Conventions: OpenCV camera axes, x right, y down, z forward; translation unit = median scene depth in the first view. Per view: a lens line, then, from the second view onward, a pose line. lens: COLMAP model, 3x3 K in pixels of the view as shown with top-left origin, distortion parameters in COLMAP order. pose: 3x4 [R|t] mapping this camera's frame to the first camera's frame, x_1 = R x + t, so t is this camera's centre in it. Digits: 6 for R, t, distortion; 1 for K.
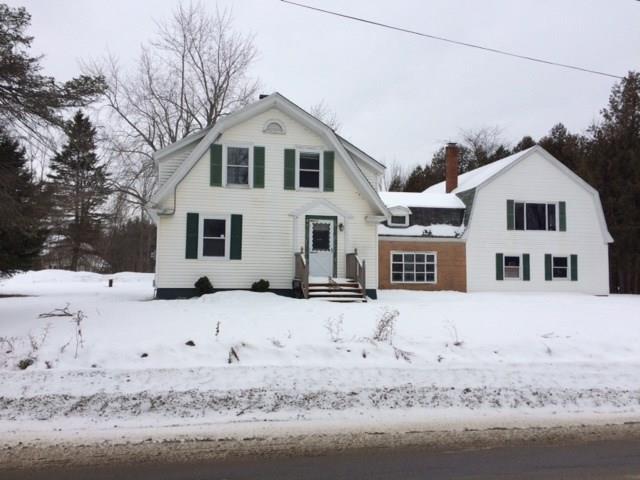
lens RADIAL K [[534.8, 0, 318.4], [0, 534.8, 239.1], [0, 0, 1]] dist [0.036767, -0.003012]
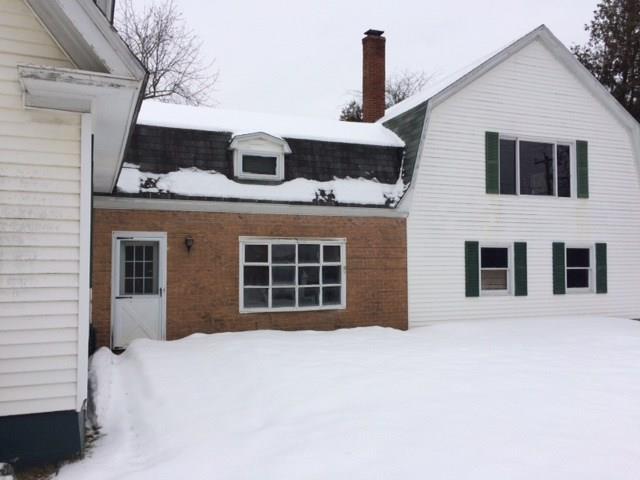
lens RADIAL K [[534.8, 0, 319.8], [0, 534.8, 240.4], [0, 0, 1]] dist [0.036767, -0.003012]
pose [[0.985721, -0.002599, 0.168366, 0.121978], [-0.002061, 0.999620, 0.027497, 0.012867], [-0.168373, -0.027452, 0.985341, 0.553140]]
